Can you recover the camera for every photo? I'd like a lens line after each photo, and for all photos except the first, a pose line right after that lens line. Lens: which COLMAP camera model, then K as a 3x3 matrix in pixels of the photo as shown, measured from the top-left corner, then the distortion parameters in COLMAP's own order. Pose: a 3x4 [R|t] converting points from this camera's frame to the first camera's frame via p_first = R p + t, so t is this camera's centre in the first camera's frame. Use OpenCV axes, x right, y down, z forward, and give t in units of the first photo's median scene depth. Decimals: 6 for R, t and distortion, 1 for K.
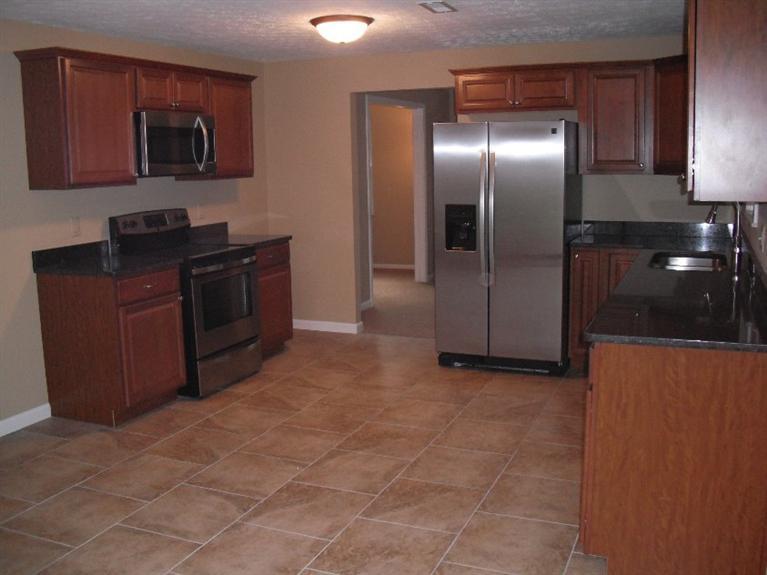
lens RADIAL K [[767.9, 0, 389.0], [0, 767.9, 282.3], [0, 0, 1]] dist [-0.167265, 0.000000]
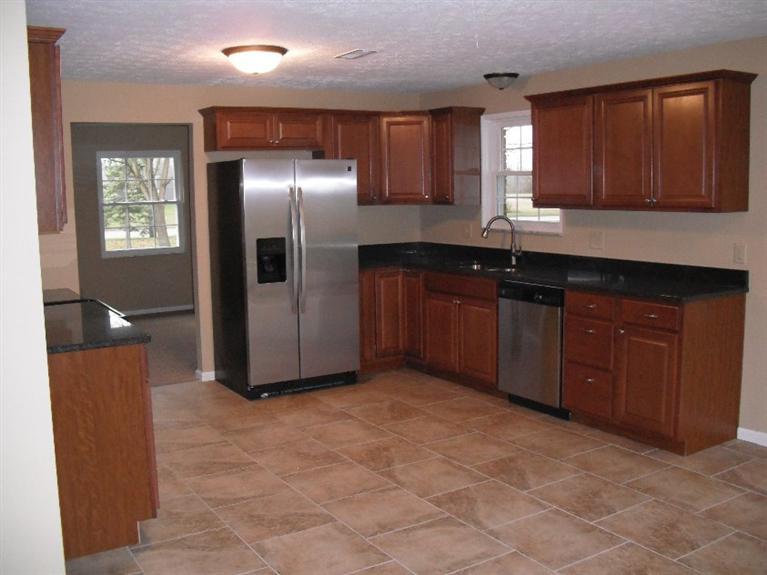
lens RADIAL K [[767.9, 0, 388.0], [0, 767.9, 288.1], [0, 0, 1]] dist [-0.167265, 0.000000]
pose [[0.578078, -0.097700, 0.810111, -0.831367], [0.136724, 0.990368, 0.021875, -0.044860], [-0.804445, 0.098116, 0.585868, 0.345587]]
